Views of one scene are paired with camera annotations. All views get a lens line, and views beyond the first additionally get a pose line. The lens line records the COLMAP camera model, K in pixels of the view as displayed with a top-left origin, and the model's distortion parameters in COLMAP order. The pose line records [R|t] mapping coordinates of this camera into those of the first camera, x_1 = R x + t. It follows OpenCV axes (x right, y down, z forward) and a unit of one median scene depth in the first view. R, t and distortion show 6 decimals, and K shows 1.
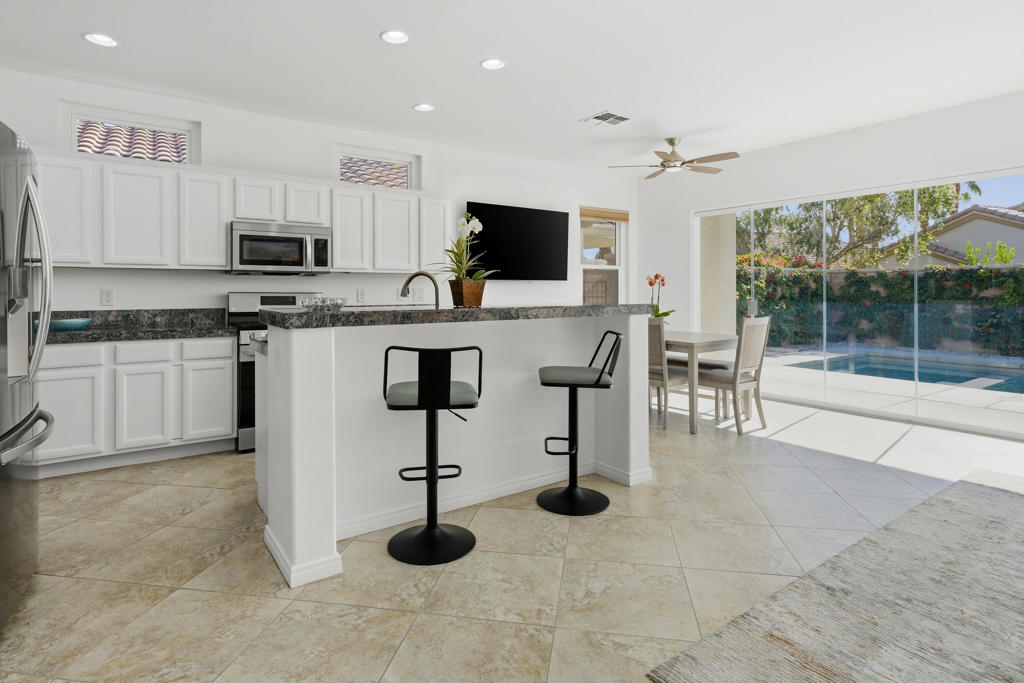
lens RADIAL K [[537.7, 0, 522.9], [0, 537.7, 292.6], [0, 0, 1]] dist [0.011582, -0.001678]
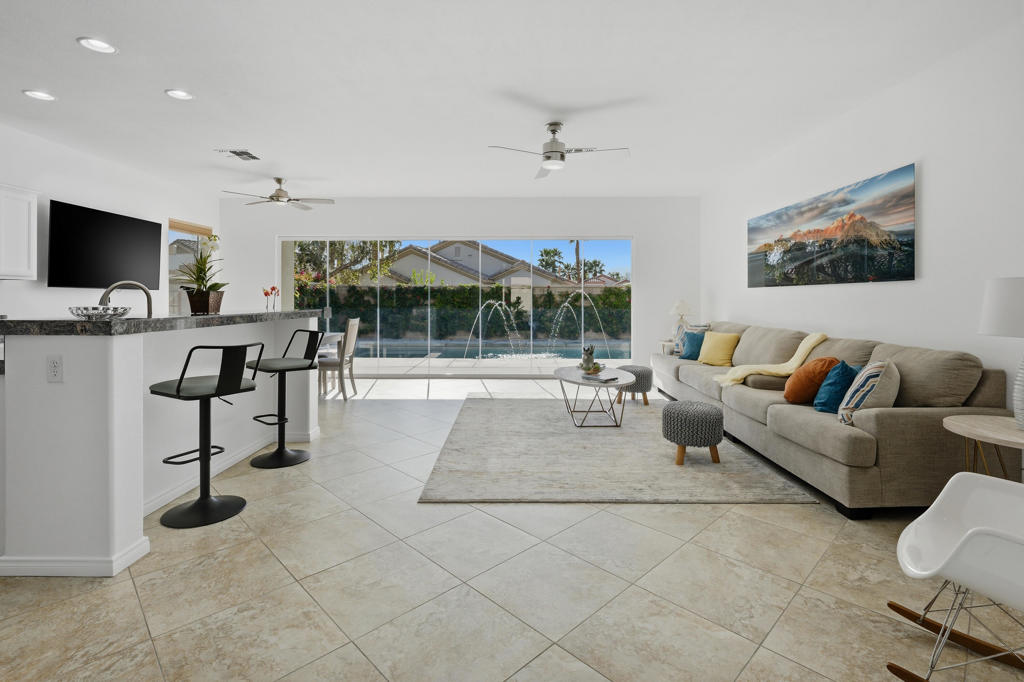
lens RADIAL K [[461.4, 0, 514.1], [0, 461.4, 299.2], [0, 0, 1]] dist [-0.005000, 0.001267]
pose [[0.586241, 0.004248, 0.810126, -0.277903], [-0.000805, 0.999989, -0.004662, -0.000728], [-0.810136, 0.002081, 0.586238, -0.072727]]
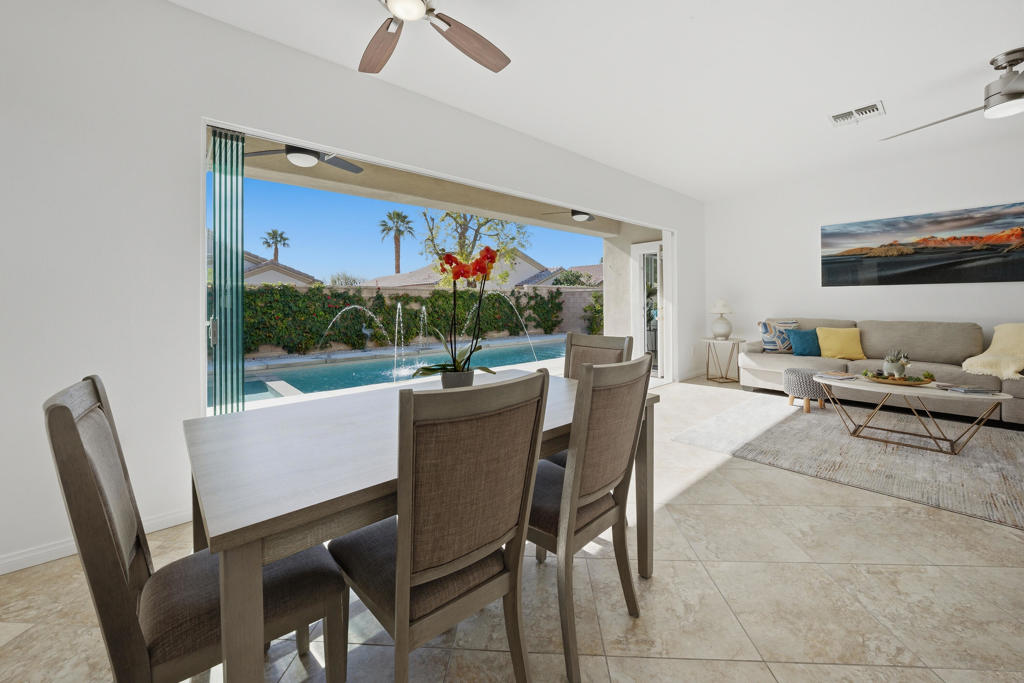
lens RADIAL K [[392.4, 0, 512.0], [0, 392.4, 299.8], [0, 0, 1]] dist [-0.013859, 0.002451]
pose [[-0.094986, 0.011533, 0.995412, -0.025019], [0.011589, 0.999878, -0.010479, 0.002685], [-0.995411, 0.010540, -0.095108, 1.008801]]
